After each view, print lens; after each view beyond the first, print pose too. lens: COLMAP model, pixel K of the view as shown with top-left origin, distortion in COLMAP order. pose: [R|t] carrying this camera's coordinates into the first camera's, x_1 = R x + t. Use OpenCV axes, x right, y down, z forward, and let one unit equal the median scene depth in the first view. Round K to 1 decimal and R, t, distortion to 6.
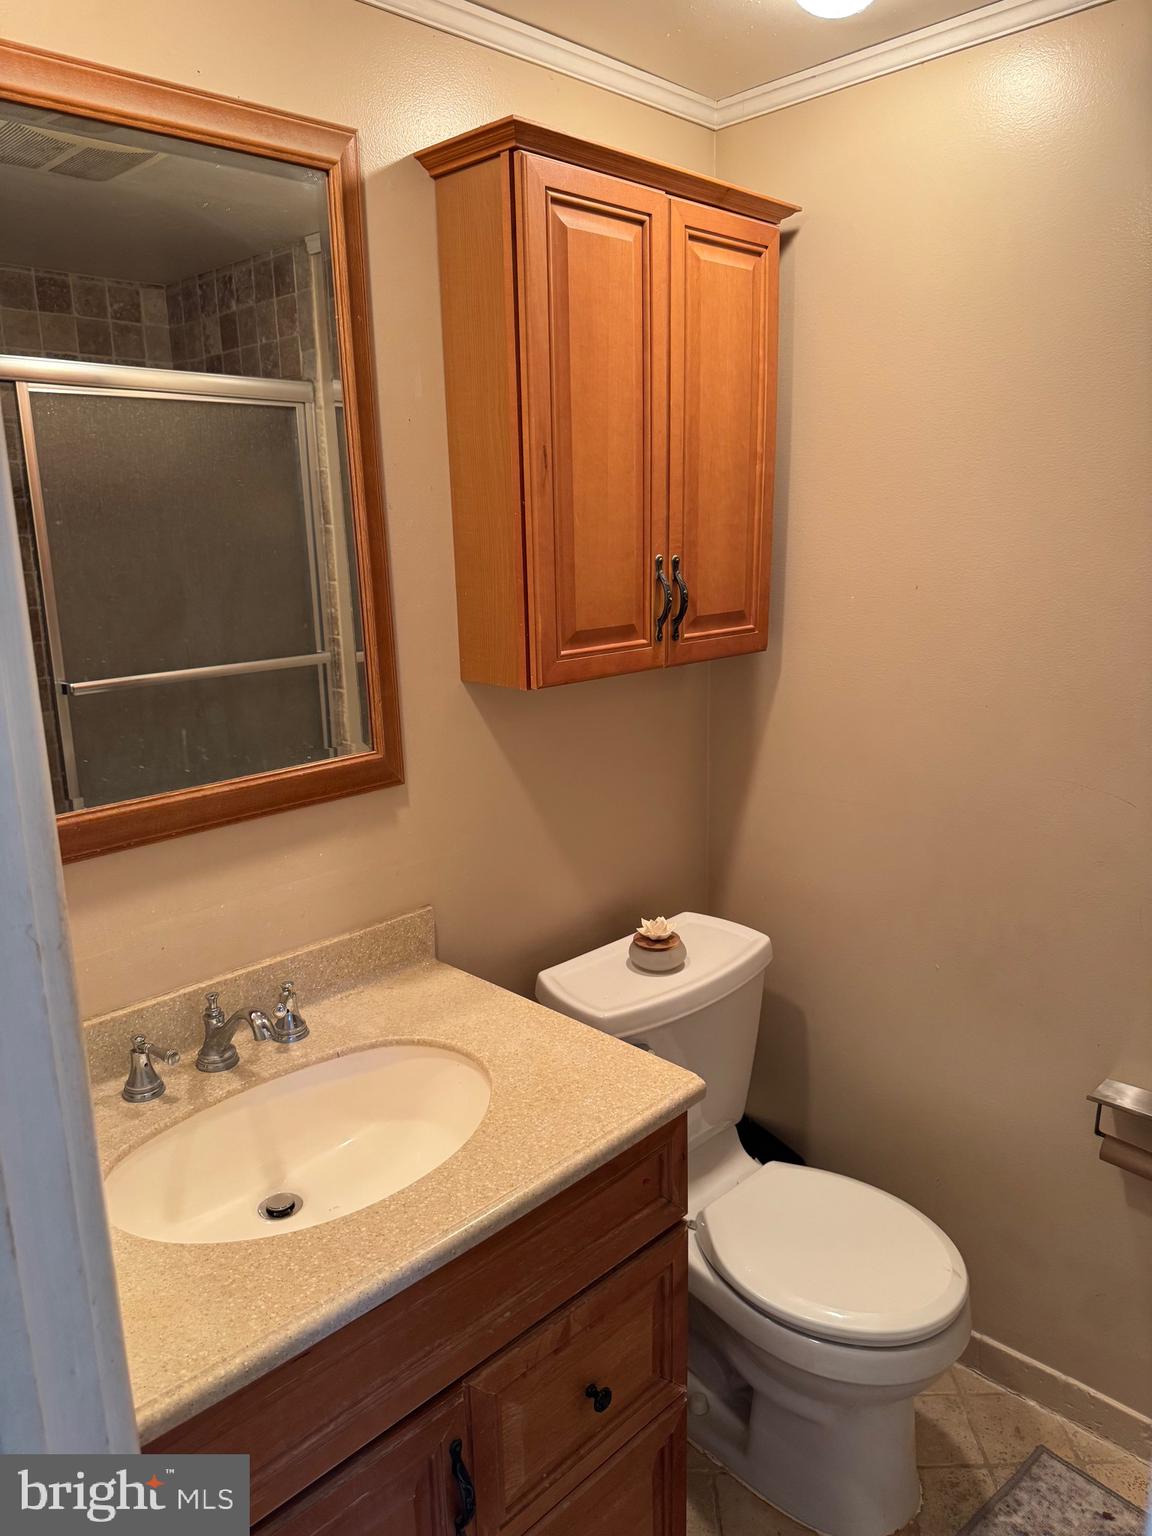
lens RADIAL K [[1083.0, 0, 576.0], [0, 1083.0, 768.0], [0, 0, 1]] dist [0.117084, -0.145680]
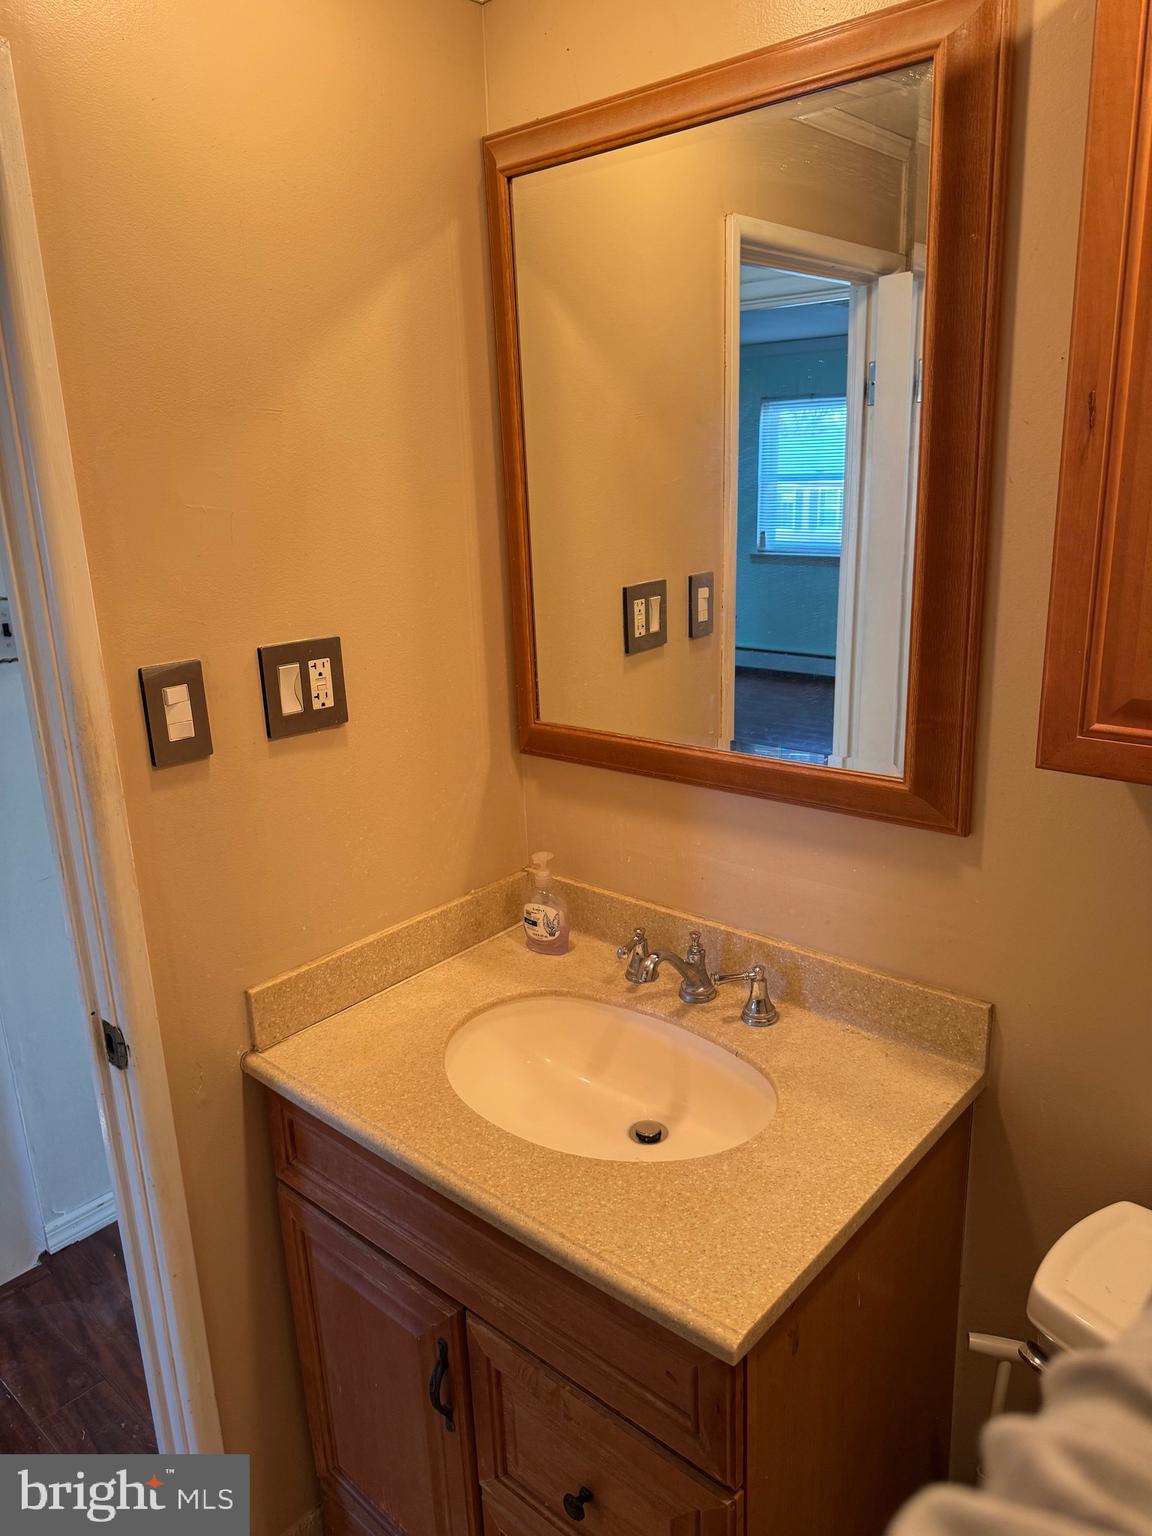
lens RADIAL K [[1083.0, 0, 576.0], [0, 1083.0, 768.0], [0, 0, 1]] dist [0.117084, -0.145680]
pose [[0.061552, 0.292338, -0.954332, 0.627672], [-0.193366, 0.941523, 0.275942, -0.218597], [0.979194, 0.167551, 0.114481, 0.705258]]
